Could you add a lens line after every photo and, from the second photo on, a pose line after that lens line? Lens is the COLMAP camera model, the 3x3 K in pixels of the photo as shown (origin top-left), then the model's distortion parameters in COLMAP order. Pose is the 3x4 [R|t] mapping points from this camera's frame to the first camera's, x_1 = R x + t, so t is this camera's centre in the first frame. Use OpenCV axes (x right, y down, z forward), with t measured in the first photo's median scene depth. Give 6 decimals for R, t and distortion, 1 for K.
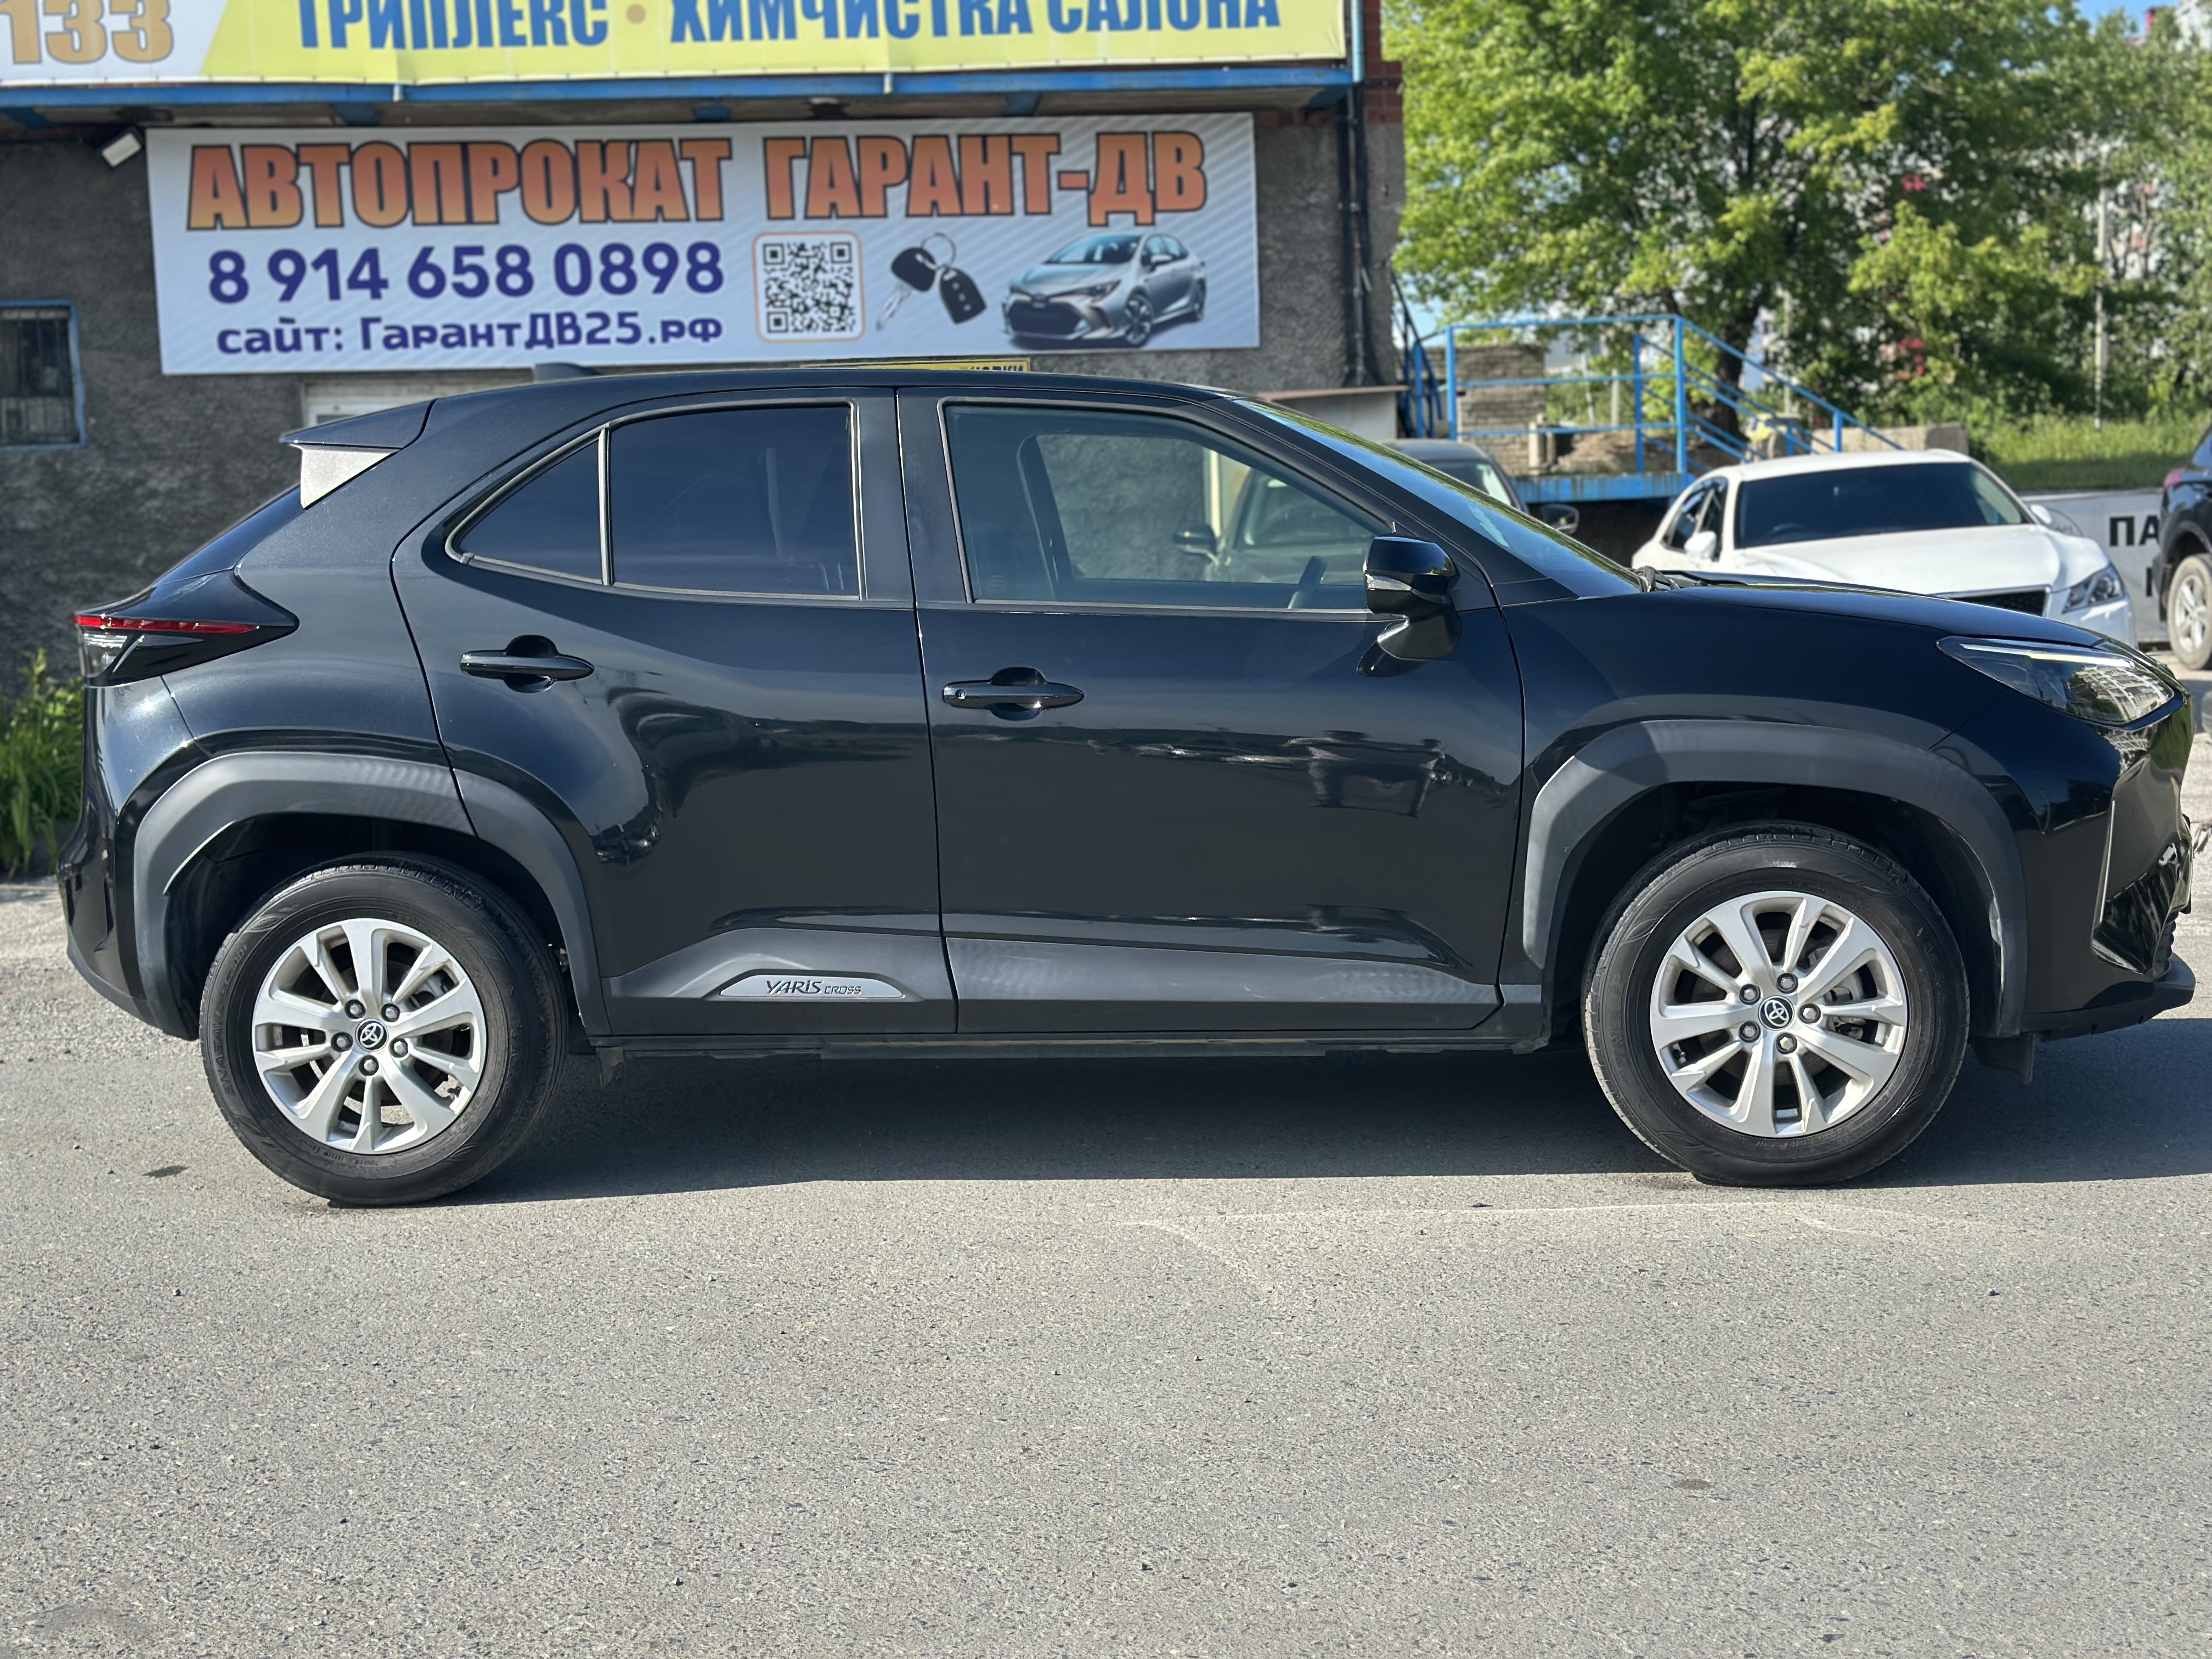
lens RADIAL K [[3094.1, 0, 1106.0], [0, 3094.1, 829.5], [0, 0, 1]] dist [0.239968, -0.679394]
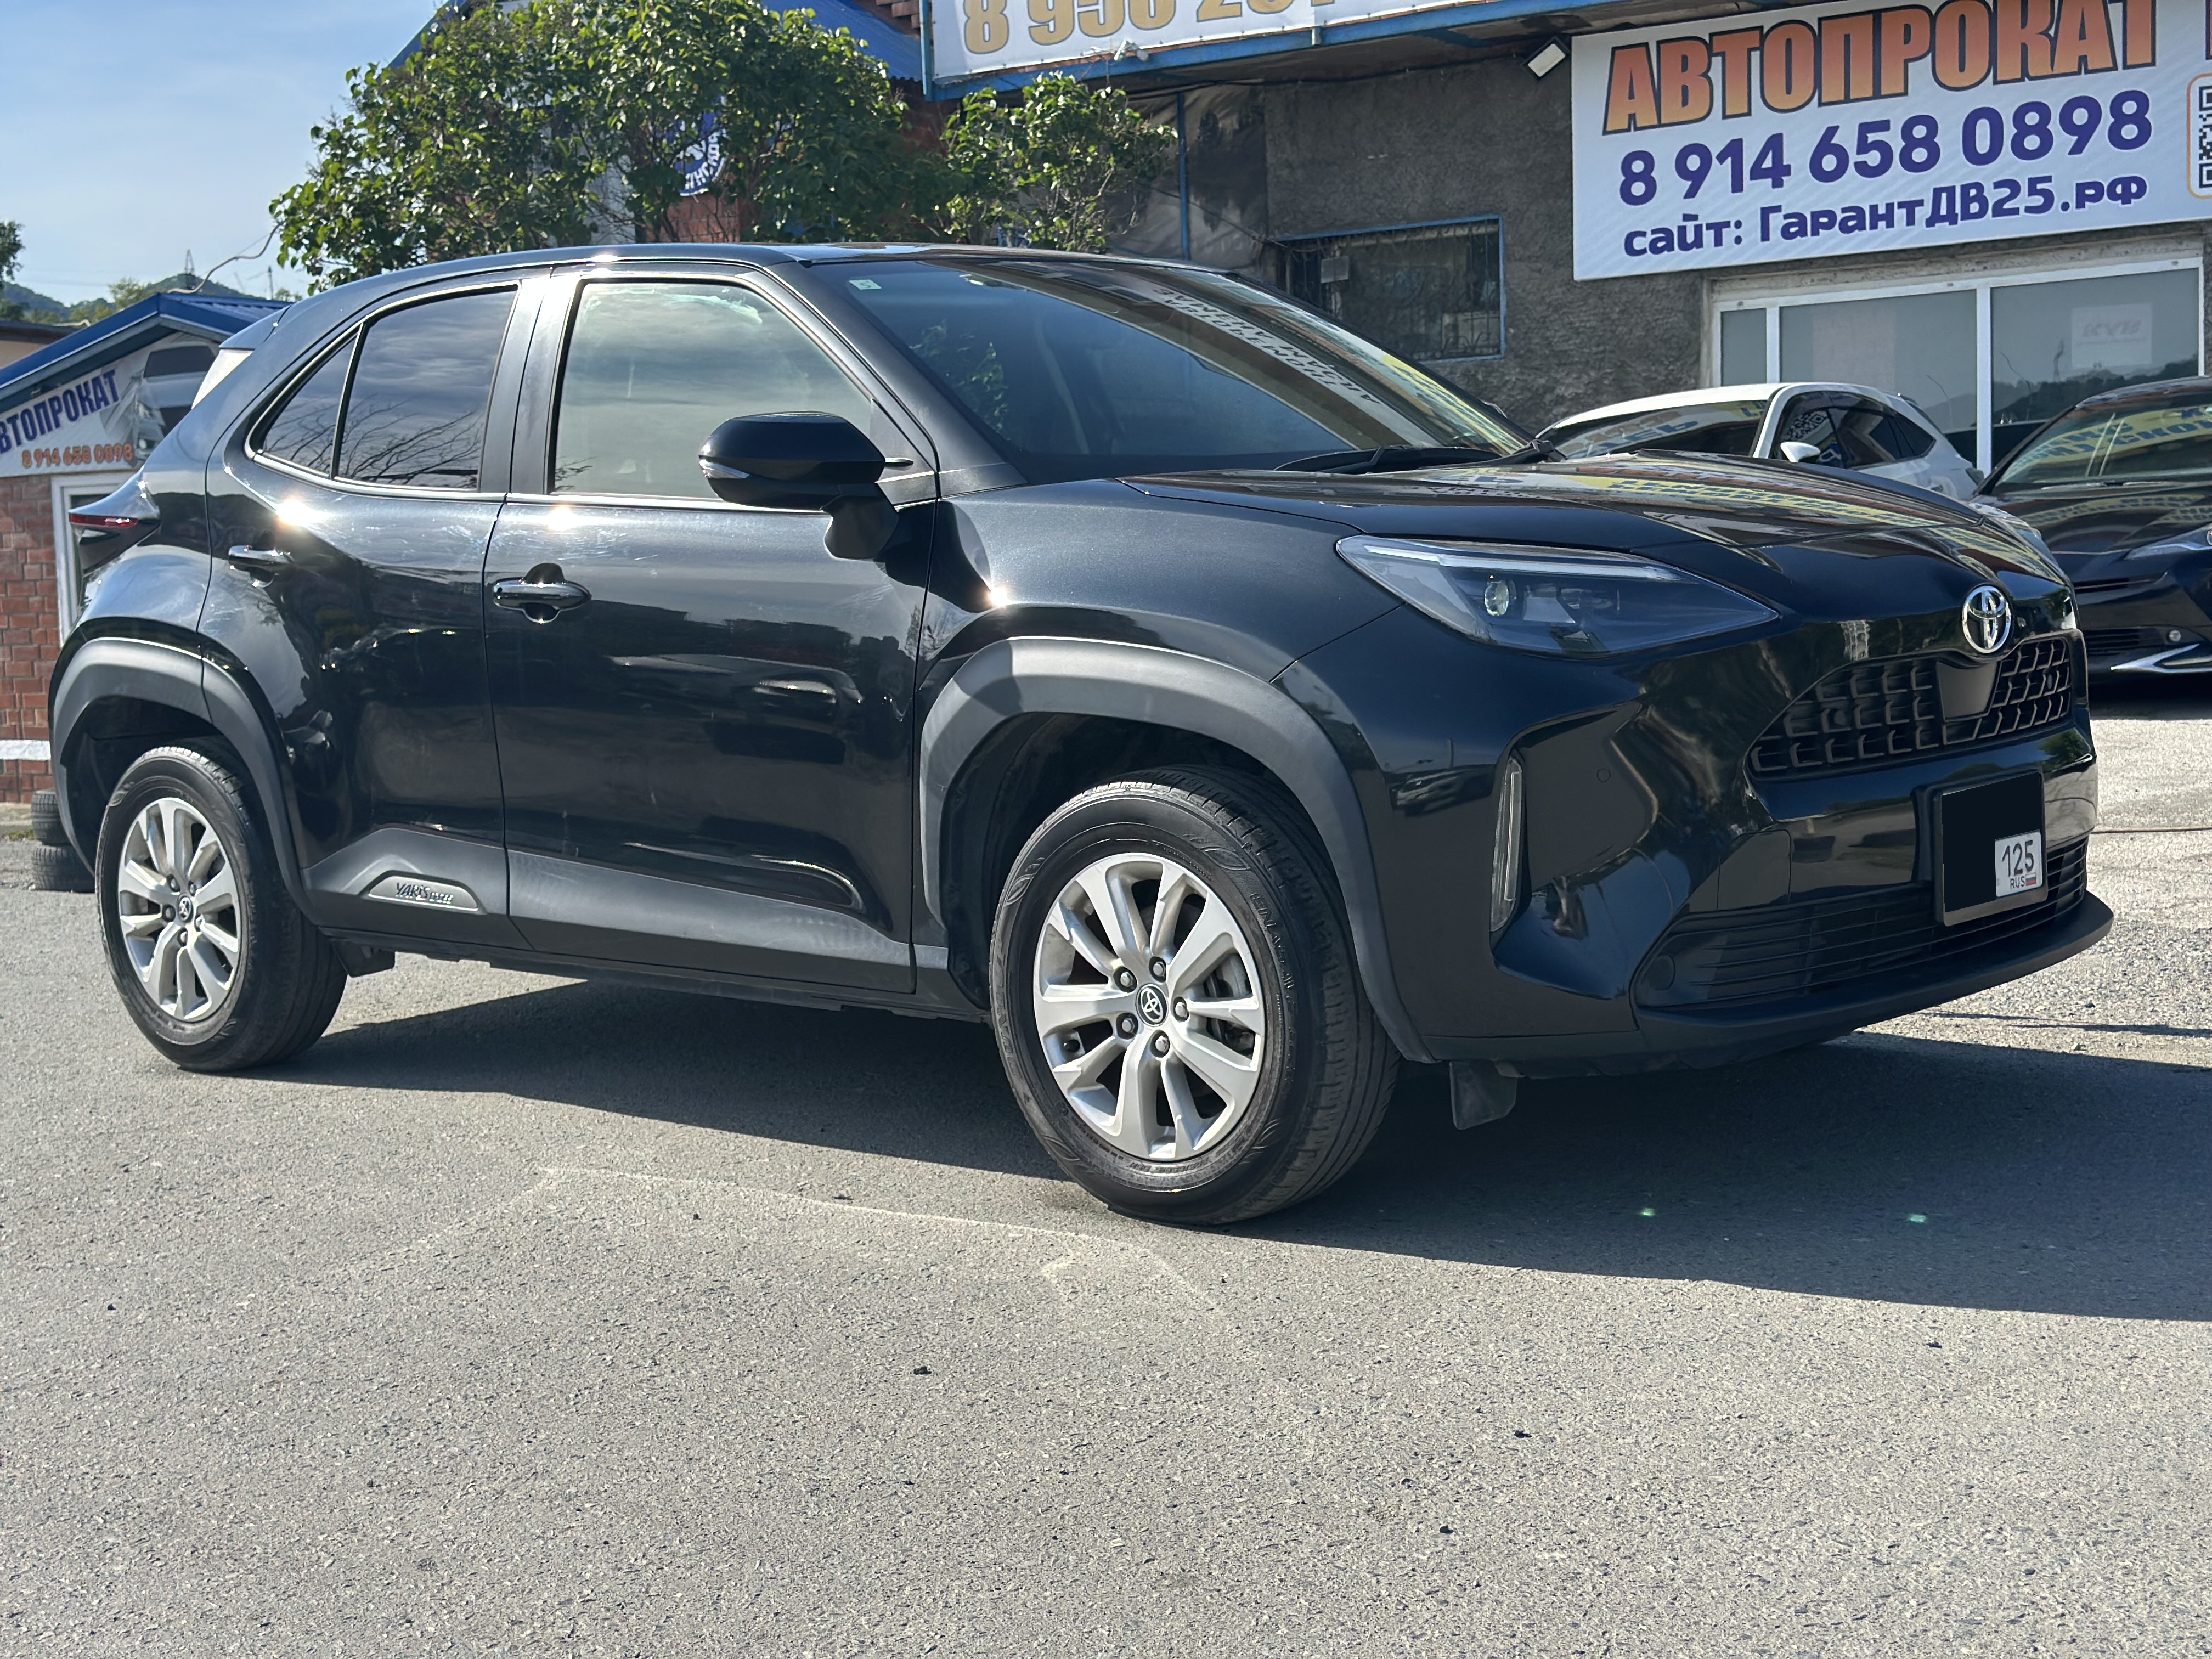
lens RADIAL K [[3094.1, 0, 1106.0], [0, 3094.1, 829.5], [0, 0, 1]] dist [0.239968, -0.679394]
pose [[0.782079, 0.057951, -0.620479, 0.217055], [-0.038874, 0.998264, 0.044238, -0.006664], [0.621966, -0.010477, 0.782974, 0.114055]]
